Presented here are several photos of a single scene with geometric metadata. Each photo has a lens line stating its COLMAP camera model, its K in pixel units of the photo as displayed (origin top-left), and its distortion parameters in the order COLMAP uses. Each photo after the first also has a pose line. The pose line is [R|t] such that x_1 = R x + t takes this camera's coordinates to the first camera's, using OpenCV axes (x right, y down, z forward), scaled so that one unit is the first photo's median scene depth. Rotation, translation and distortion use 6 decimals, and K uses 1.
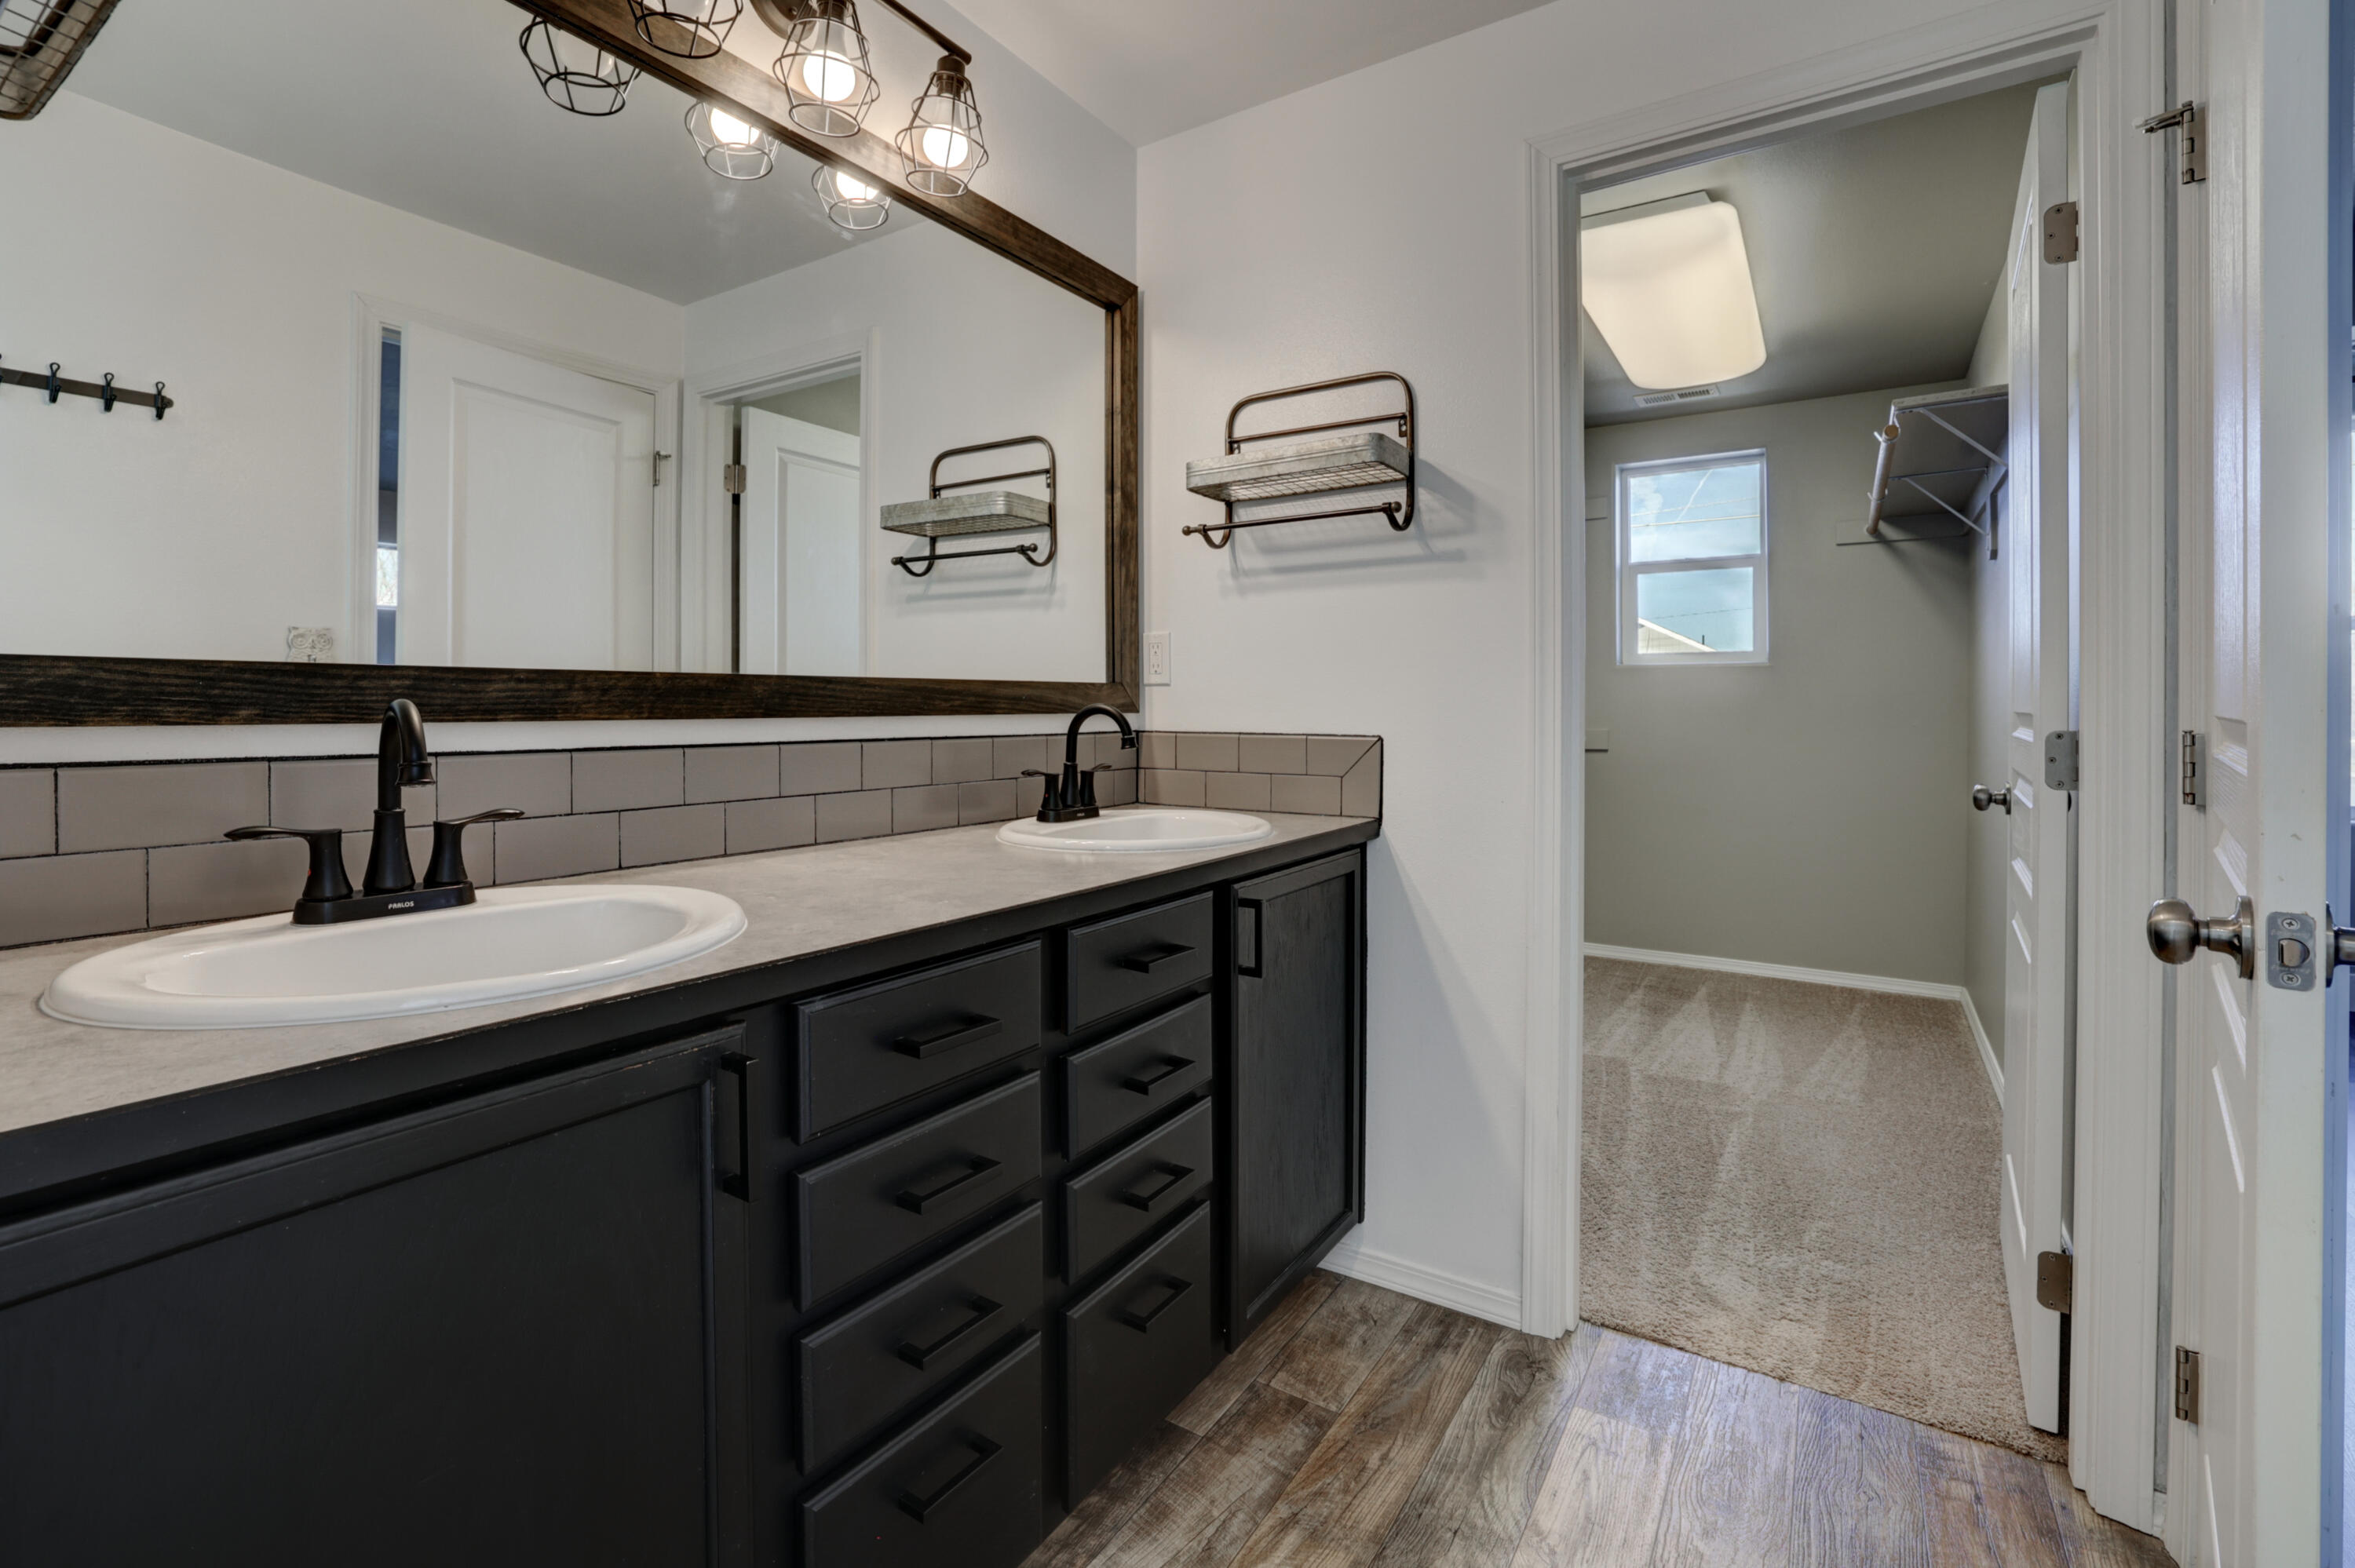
lens RADIAL K [[1051.8, 0, 1163.6], [0, 1051.8, 737.2], [0, 0, 1]] dist [-0.027877, 0.000571]
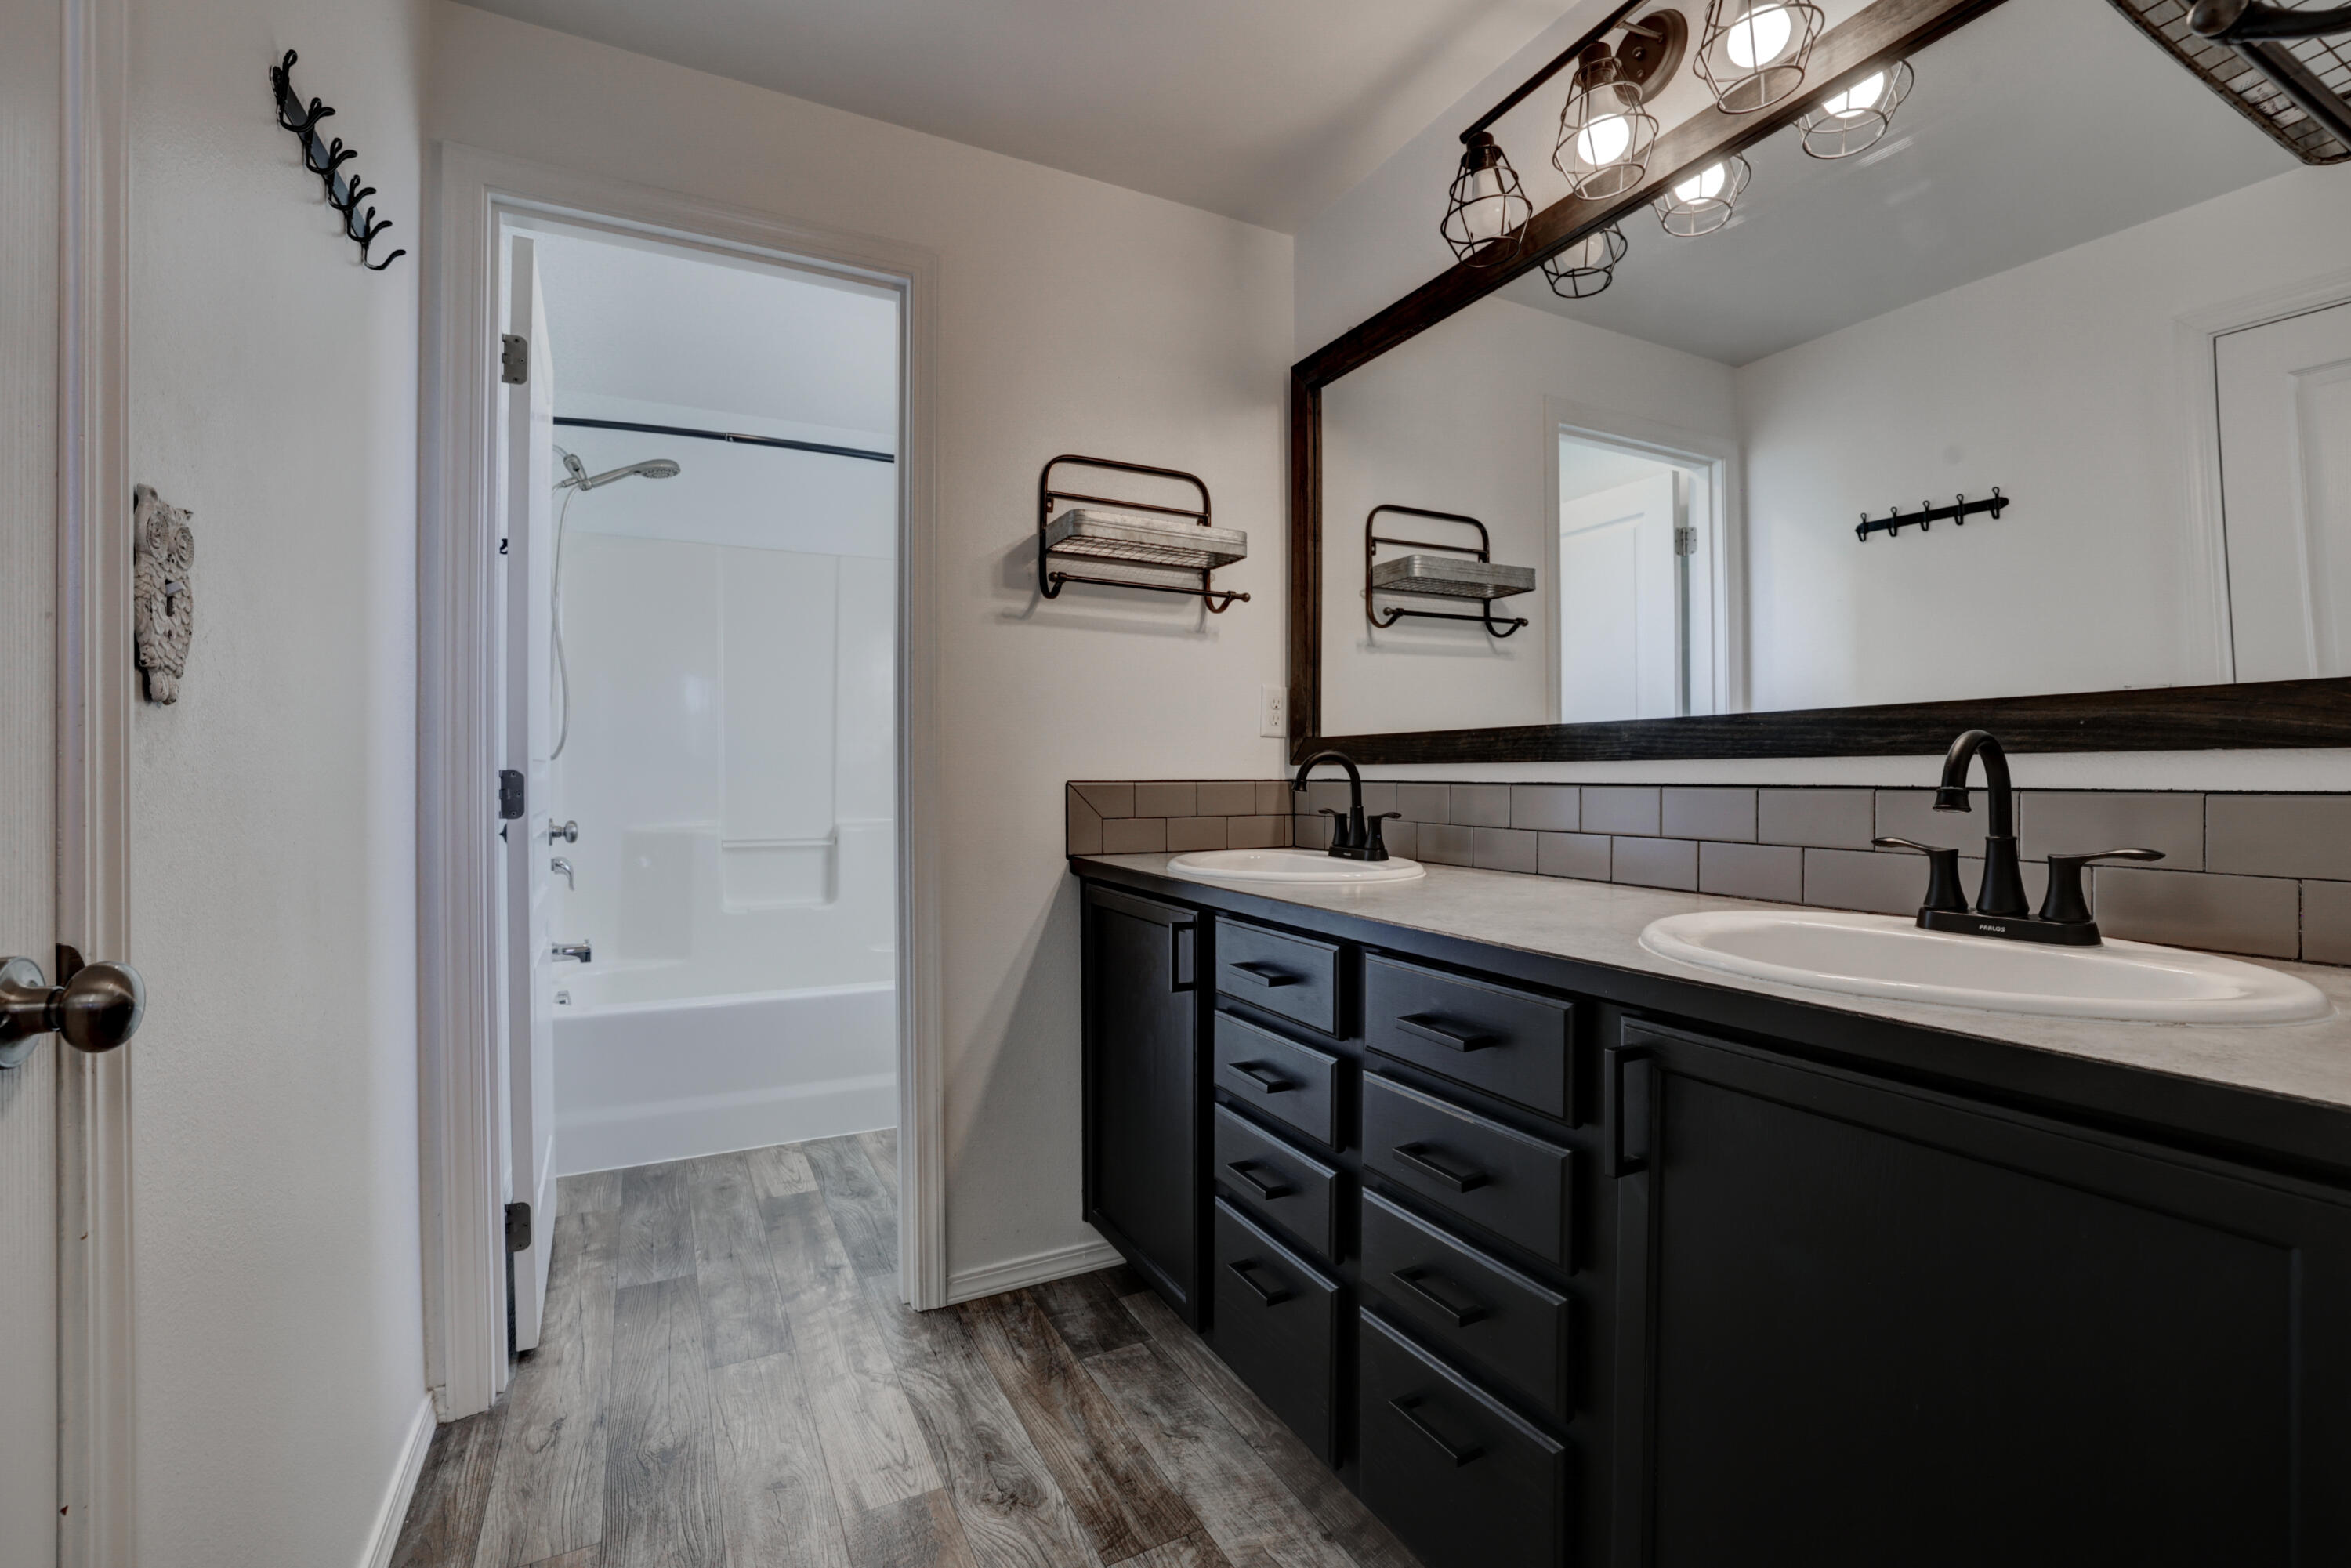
lens RADIAL K [[982.3, 0, 1185.6], [0, 982.3, 760.4], [0, 0, 1]] dist [-0.050691, 0.000055]
pose [[-0.479384, 0.006255, -0.877583, 1.097269], [-0.002596, 0.999960, 0.008545, -0.038757], [0.877601, 0.006375, -0.479349, 1.673568]]
